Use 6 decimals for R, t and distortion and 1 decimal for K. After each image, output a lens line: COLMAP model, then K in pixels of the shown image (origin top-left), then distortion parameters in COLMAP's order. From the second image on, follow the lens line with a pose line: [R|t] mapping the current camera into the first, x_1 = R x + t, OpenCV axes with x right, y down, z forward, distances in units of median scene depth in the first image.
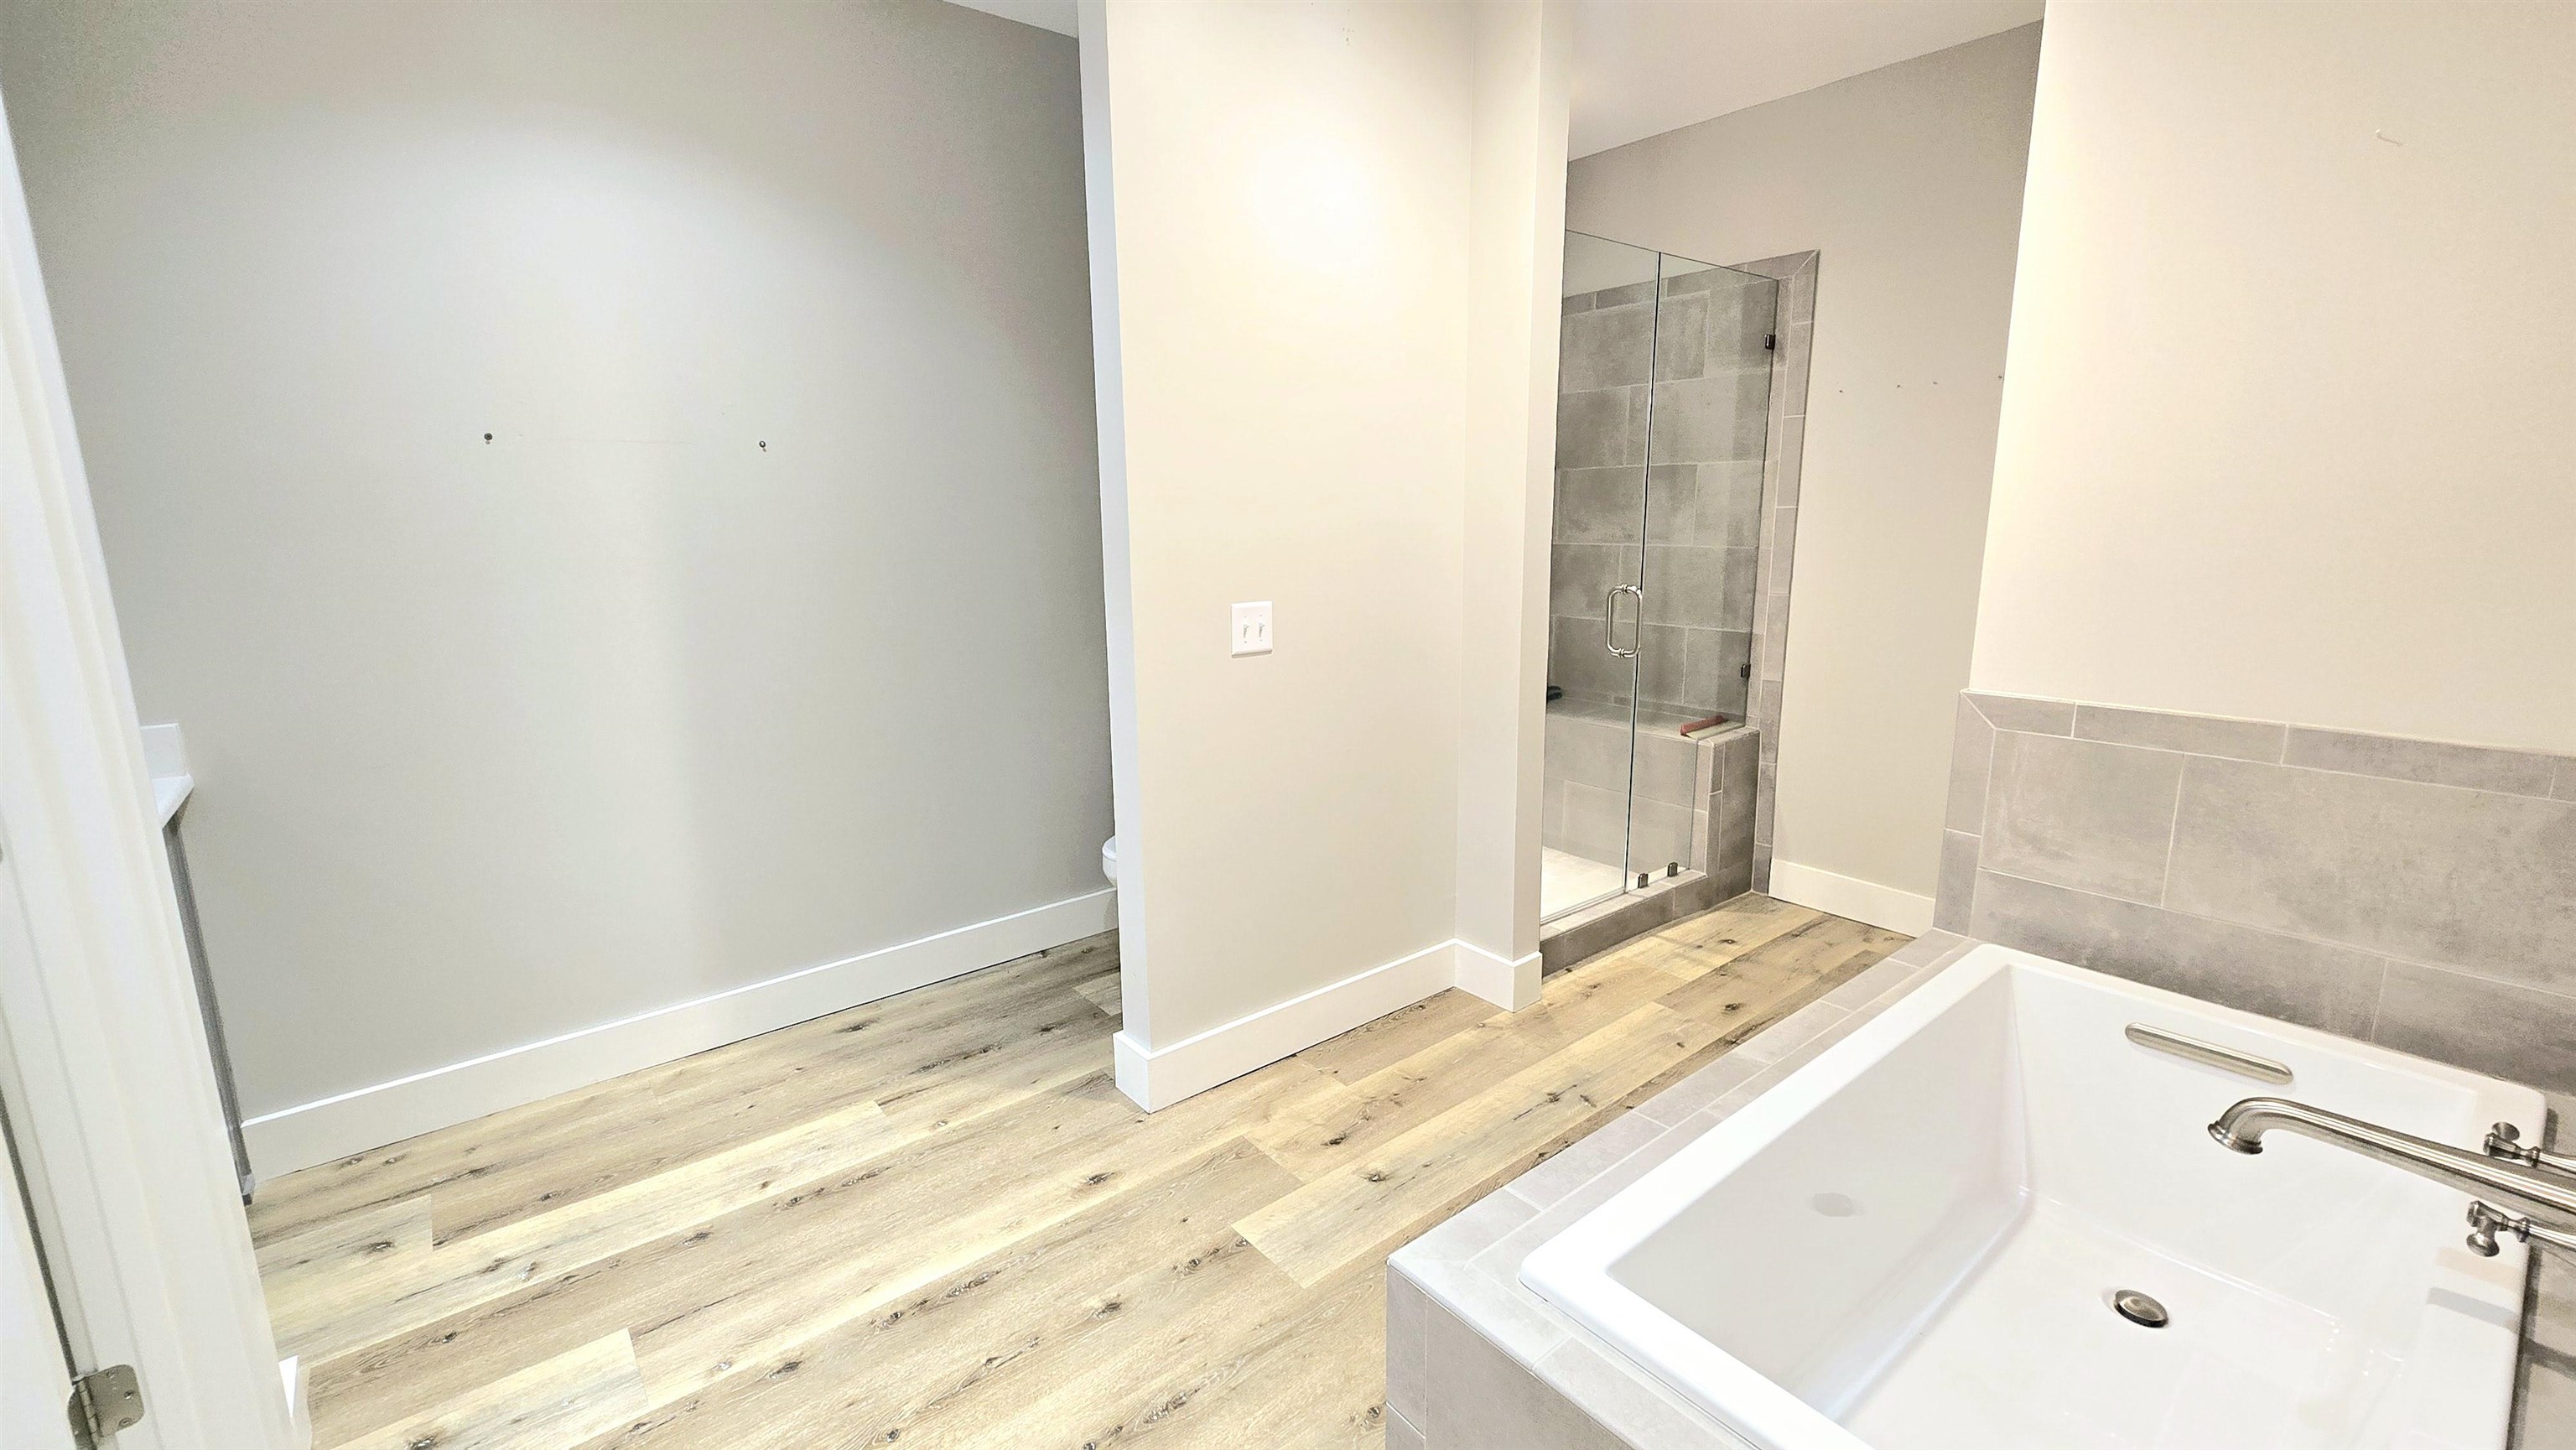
lens RADIAL K [[1054.8, 0, 1242.5], [0, 1054.8, 714.9], [0, 0, 1]] dist [-0.003283, 0.000990]
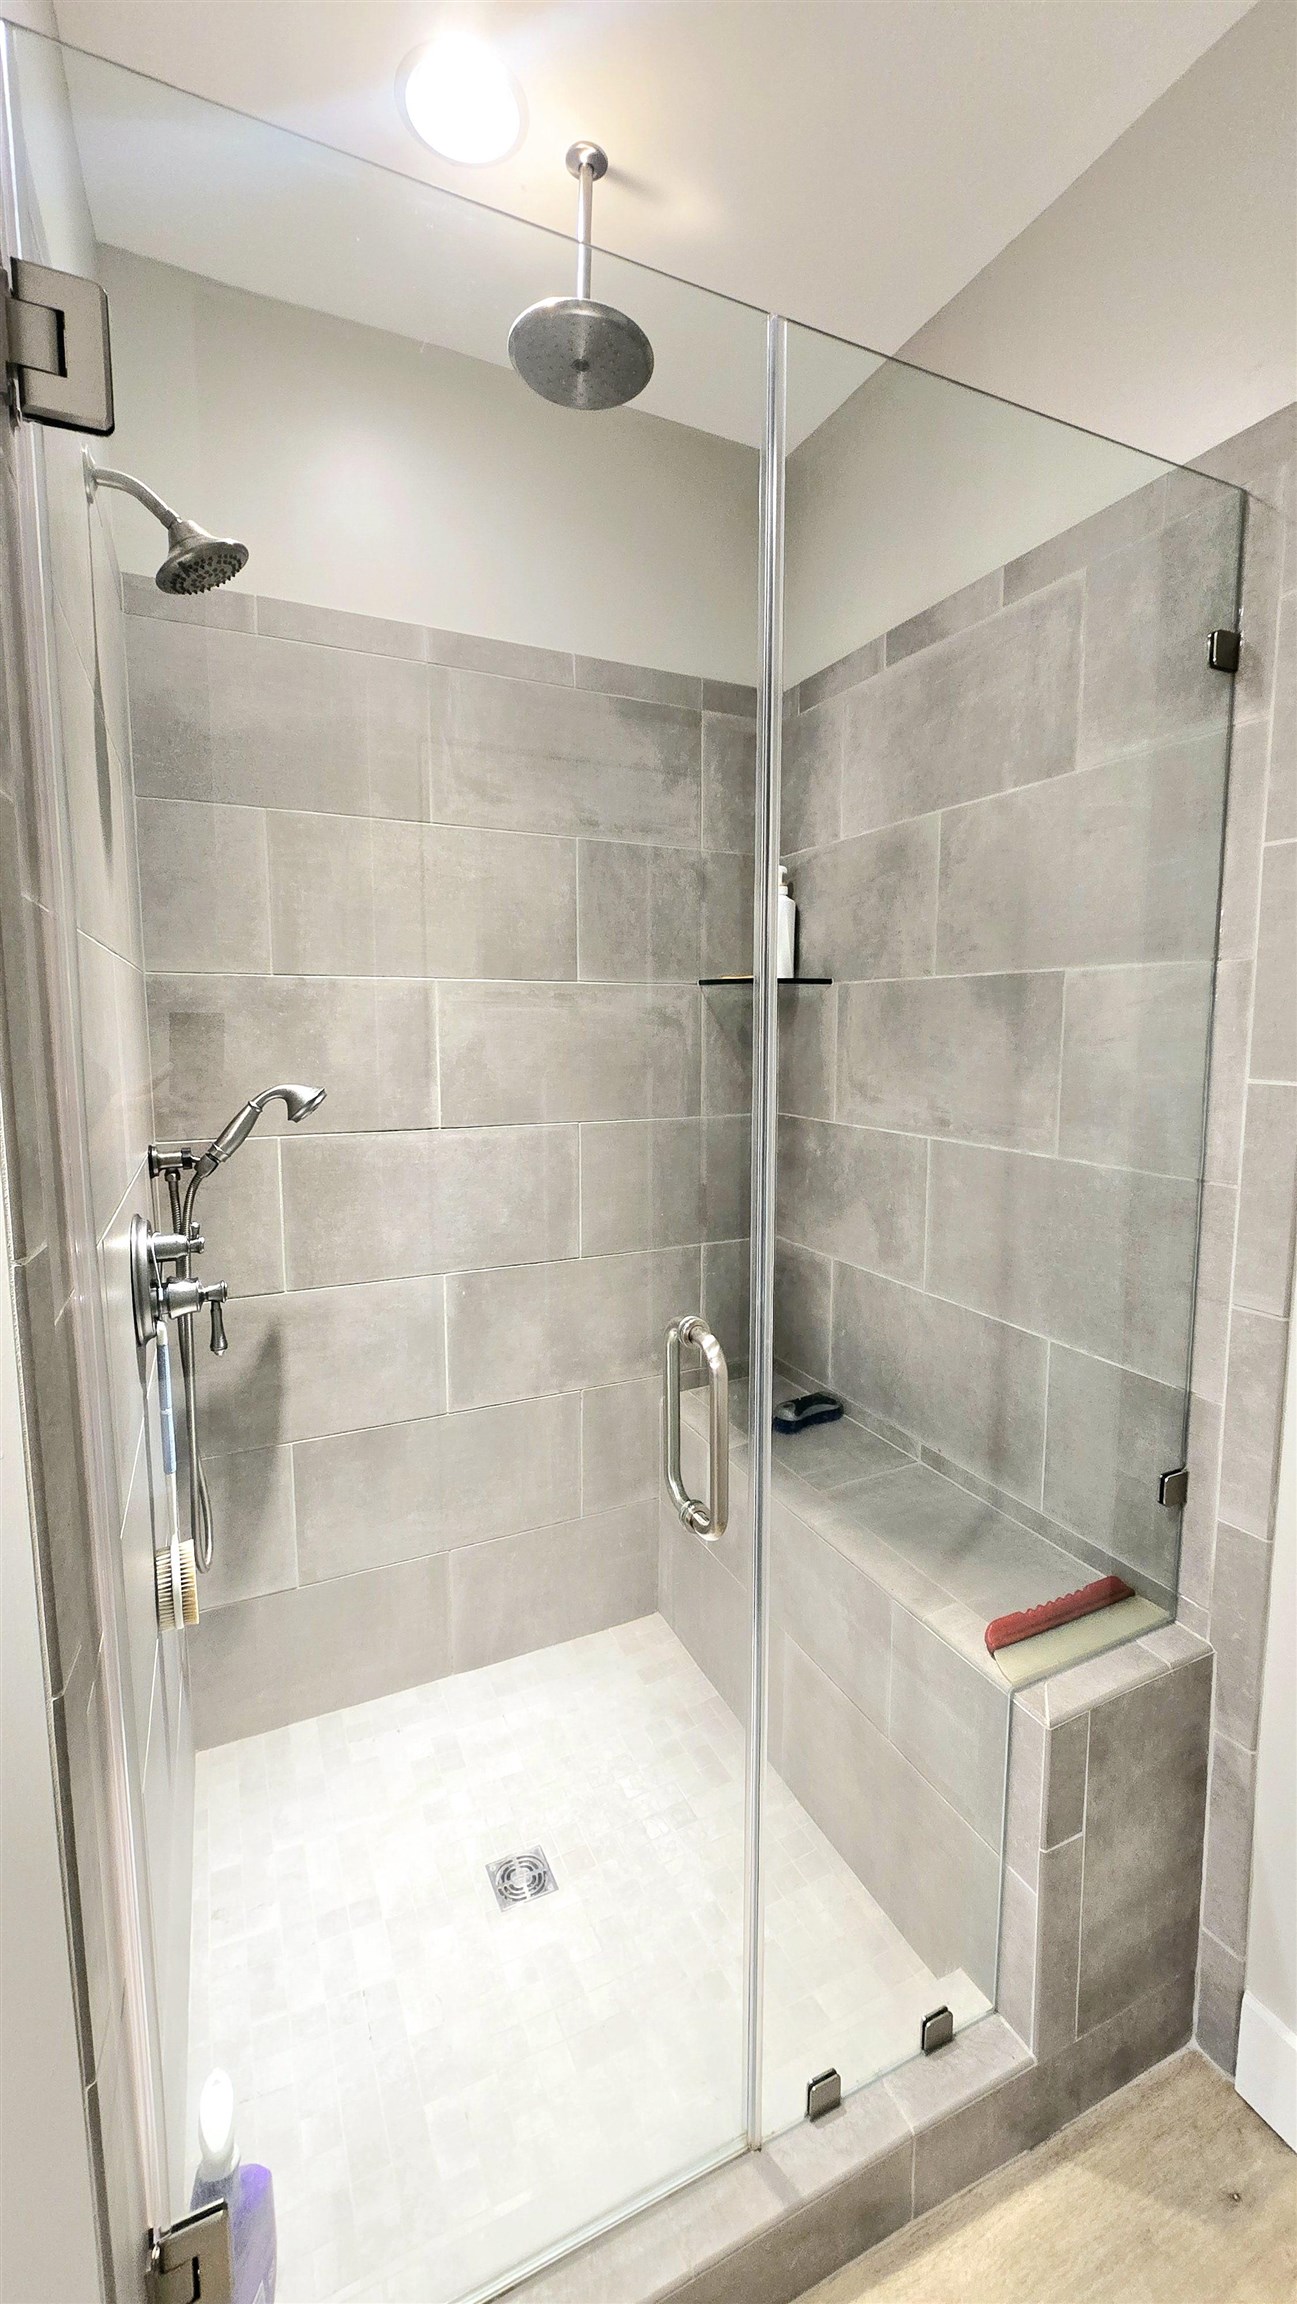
lens RADIAL K [[943.4, 0, 652.7], [0, 943.4, 1132.2], [0, 0, 1]] dist [-0.003283, 0.000990]
pose [[0.976781, 0.031645, -0.211889, 0.357081], [-0.046324, 0.996831, -0.064675, -0.142454], [0.209171, 0.072988, 0.975151, 0.605282]]
